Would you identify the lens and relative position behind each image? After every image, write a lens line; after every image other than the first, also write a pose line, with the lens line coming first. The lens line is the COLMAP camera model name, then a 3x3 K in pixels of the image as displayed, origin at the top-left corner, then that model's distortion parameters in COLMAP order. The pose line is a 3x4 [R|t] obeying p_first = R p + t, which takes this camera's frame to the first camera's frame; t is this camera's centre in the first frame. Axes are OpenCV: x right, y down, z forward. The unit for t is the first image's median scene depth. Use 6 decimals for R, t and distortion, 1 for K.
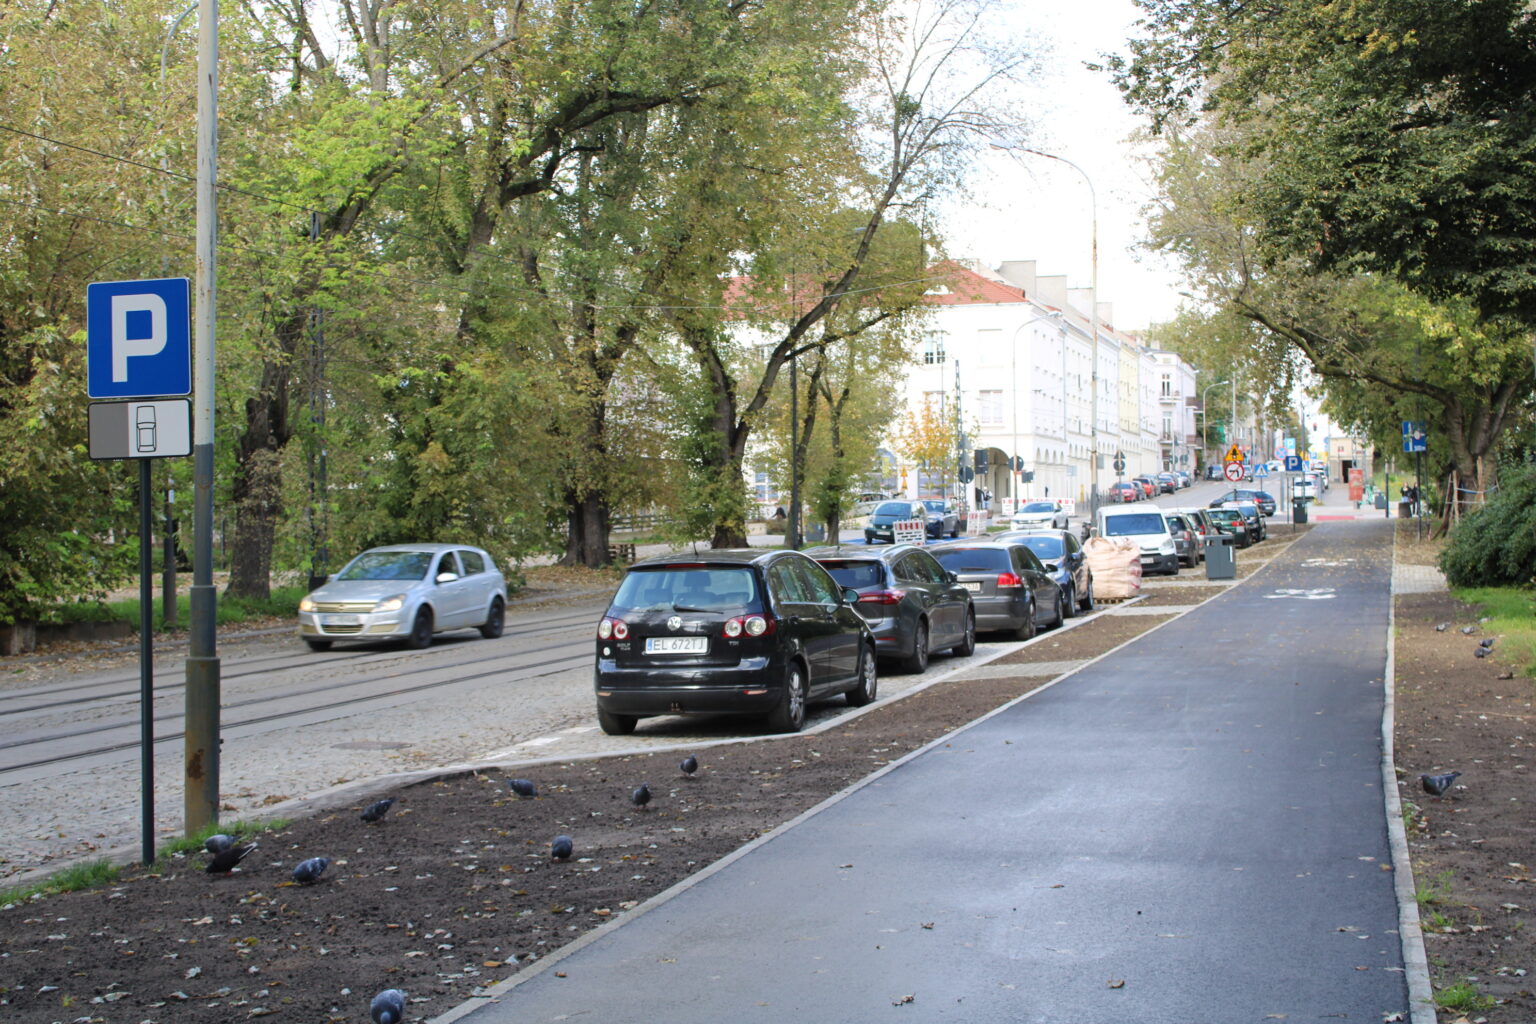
lens RADIAL K [[2246.8, 0, 768.0], [0, 2246.8, 512.0], [0, 0, 1]] dist [-0.014766, 0.040480]
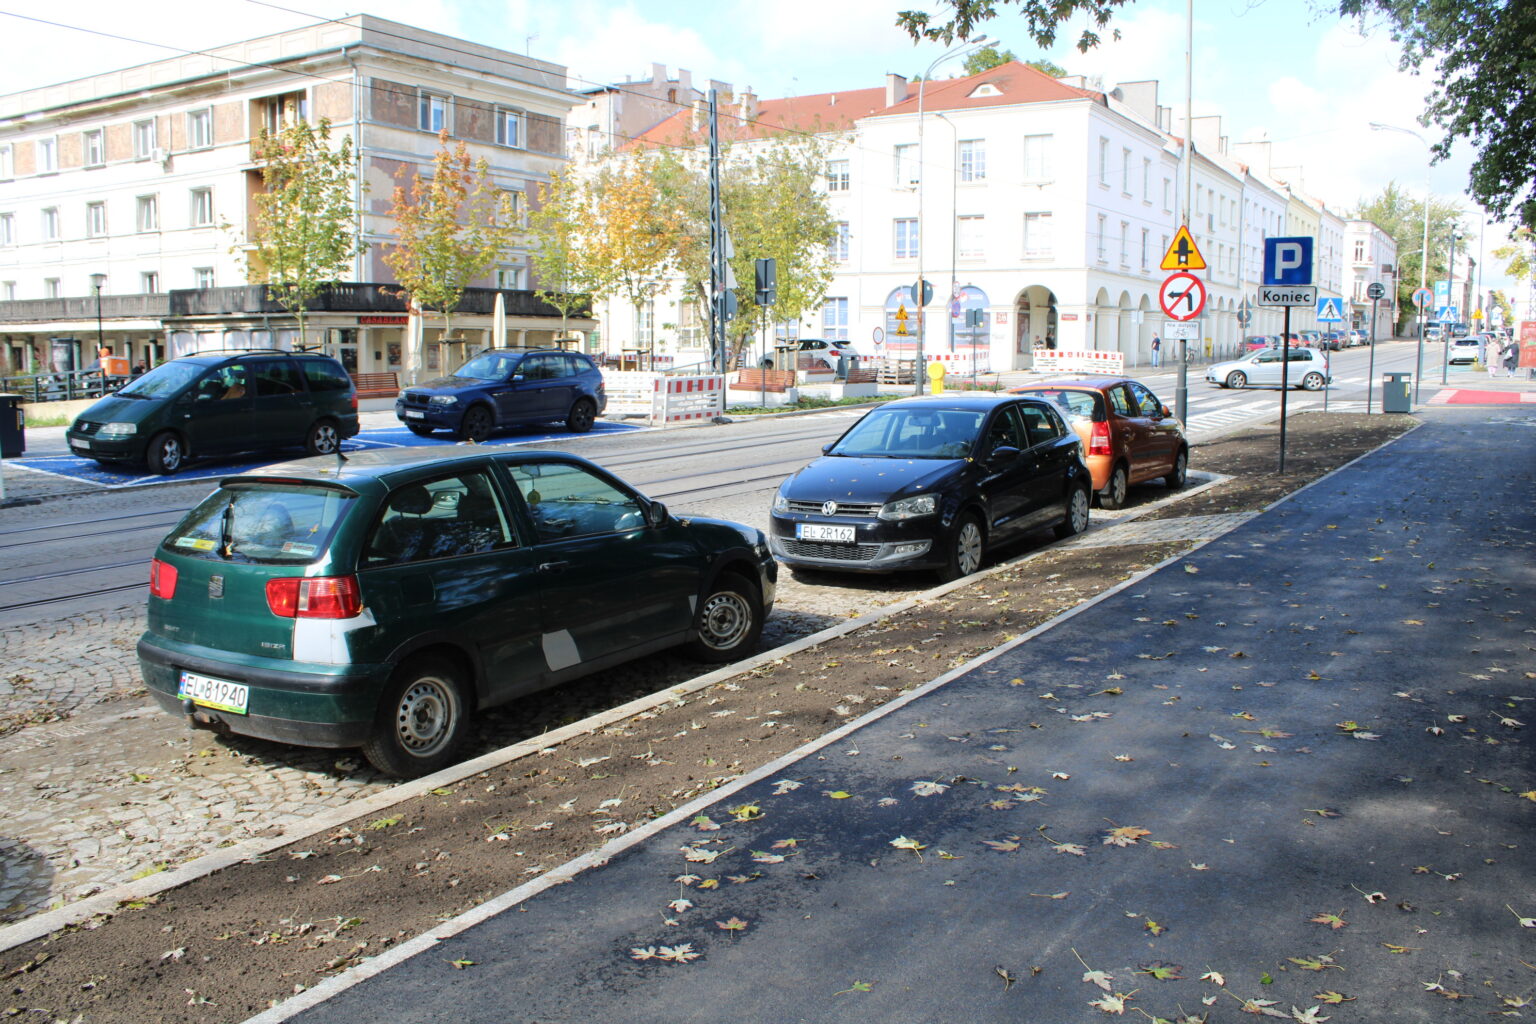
lens RADIAL K [[1299.0, 0, 768.0], [0, 1299.0, 512.0], [0, 0, 1]] dist [-0.172021, 0.158475]
pose [[0.954825, 0.053104, -0.292386, 0.135003], [-0.016513, 0.991865, 0.126220, -0.004776], [0.296710, -0.115690, 0.947934, 0.497870]]
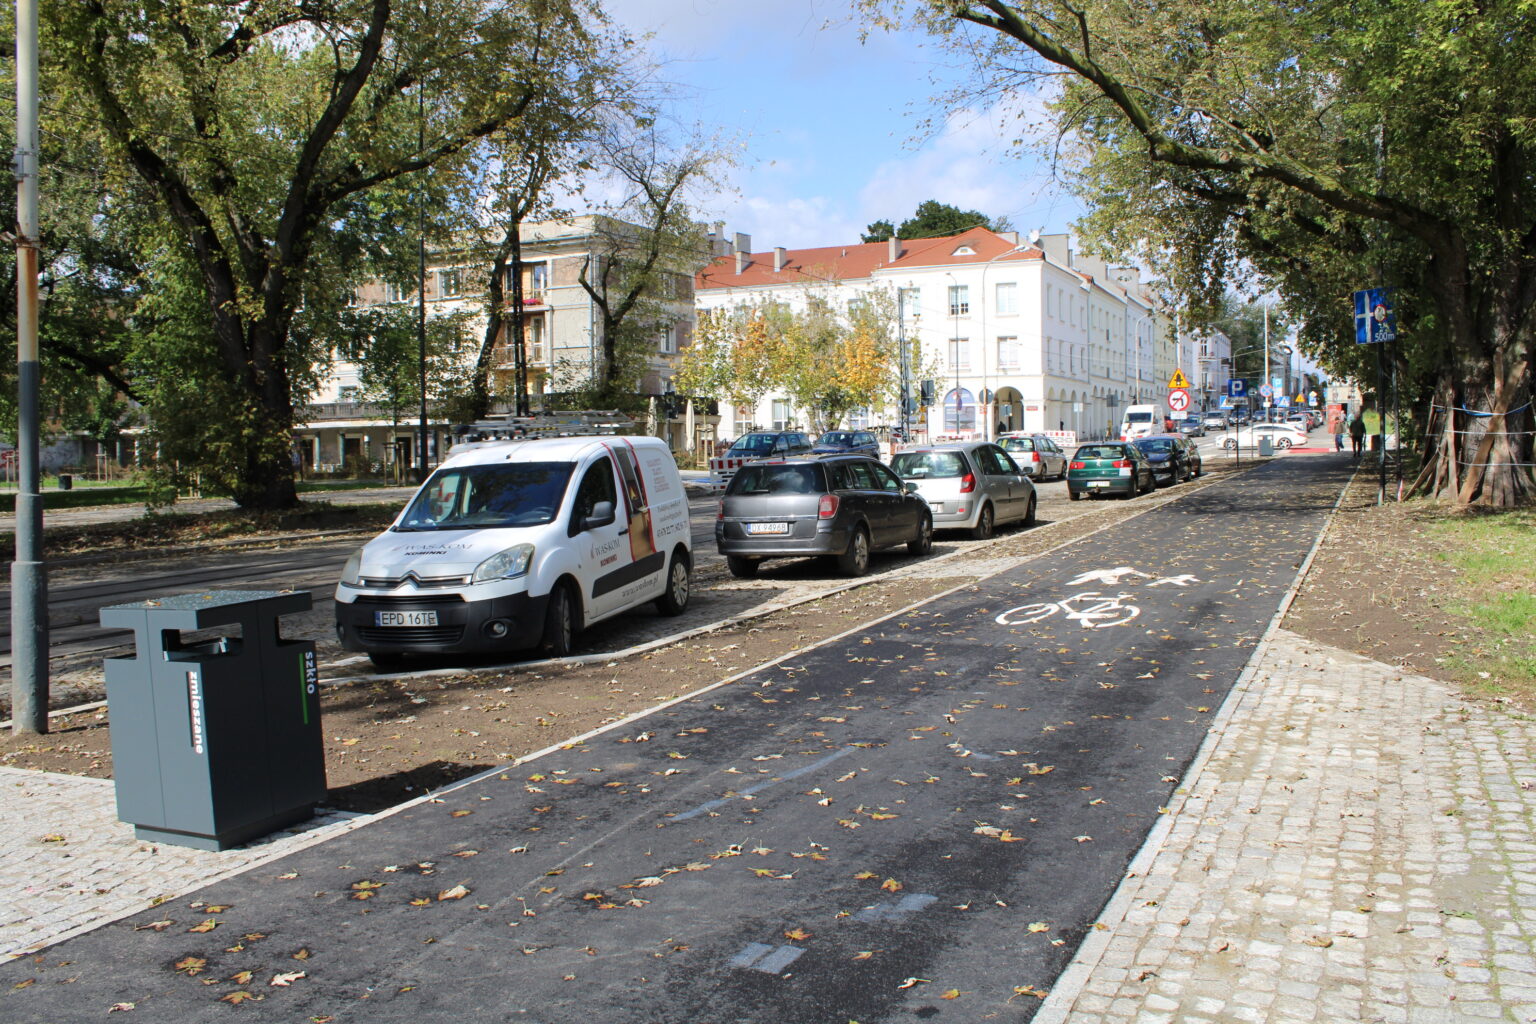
lens RADIAL K [[1299.0, 0, 768.0], [0, 1299.0, 512.0], [0, 0, 1]] dist [-0.172021, 0.158475]
pose [[0.983332, 0.006150, -0.181716, 0.091955], [0.003687, 0.998548, 0.053745, -0.000934], [0.181783, -0.053519, 0.981881, 0.309665]]
